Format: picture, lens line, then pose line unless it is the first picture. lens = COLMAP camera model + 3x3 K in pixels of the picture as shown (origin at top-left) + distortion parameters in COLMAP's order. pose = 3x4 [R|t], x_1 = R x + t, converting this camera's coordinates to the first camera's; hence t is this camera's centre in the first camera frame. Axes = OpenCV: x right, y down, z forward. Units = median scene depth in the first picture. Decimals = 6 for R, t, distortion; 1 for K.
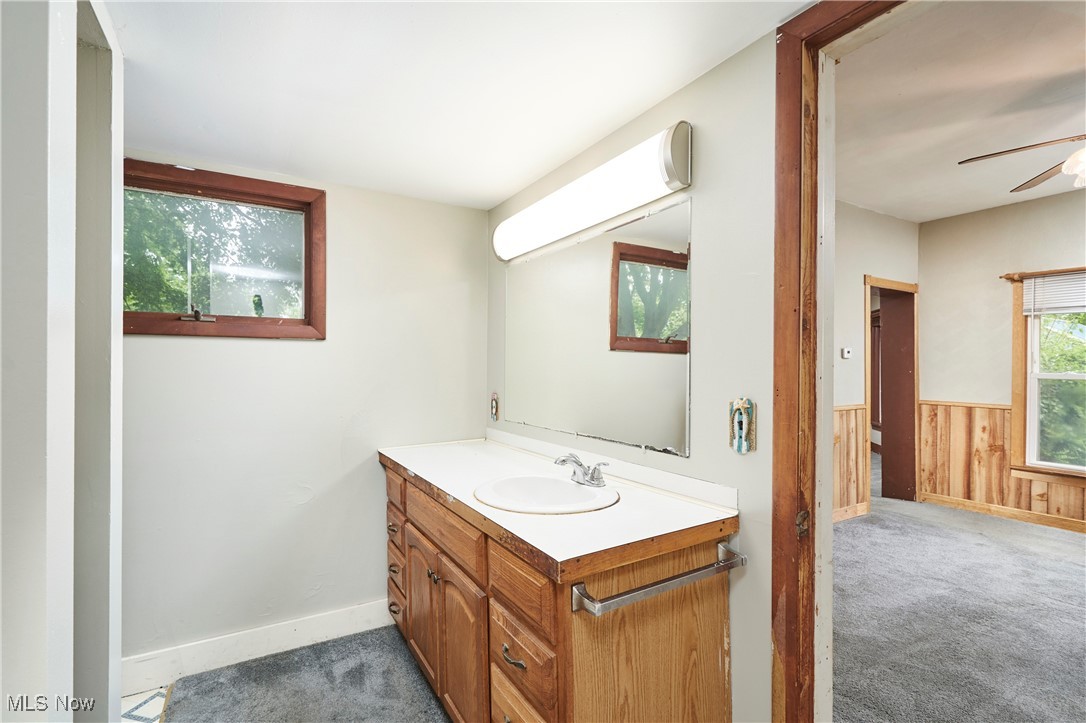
lens RADIAL K [[514.2, 0, 546.8], [0, 514.2, 365.8], [0, 0, 1]] dist [0.003962, 0.000114]
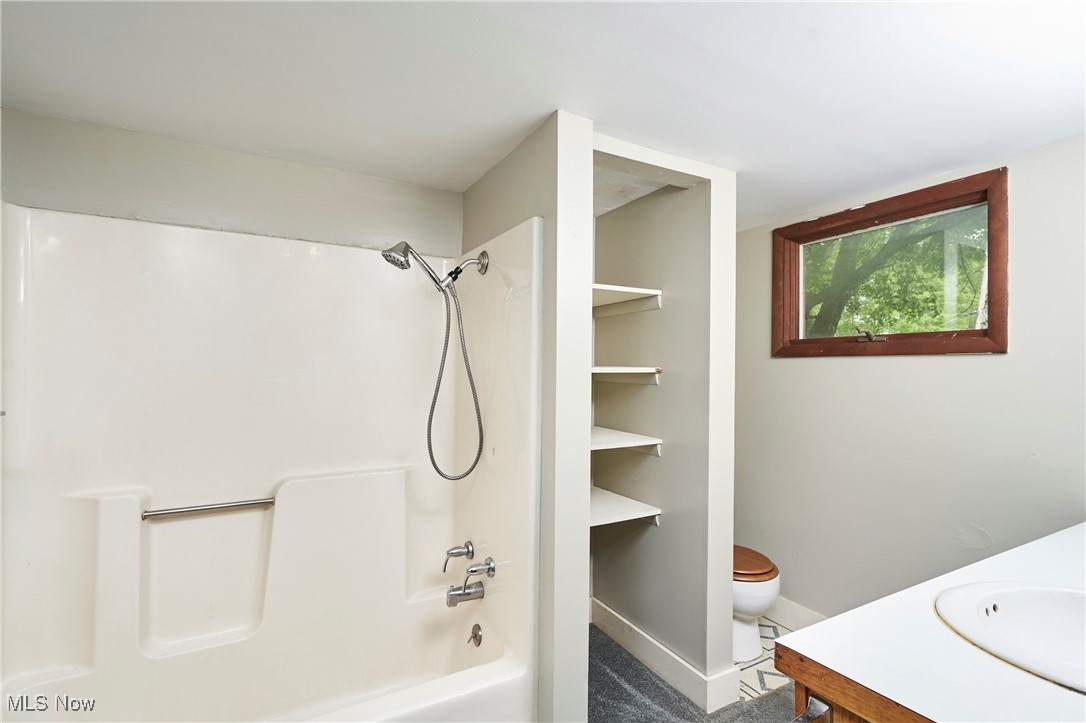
lens RADIAL K [[514.2, 0, 544.5], [0, 514.2, 362.5], [0, 0, 1]] dist [0.003962, 0.000114]
pose [[-0.049388, -0.016779, -0.998639, 0.450798], [-0.007895, 0.999834, -0.016409, -0.018412], [0.998748, 0.007073, -0.049512, 0.362985]]
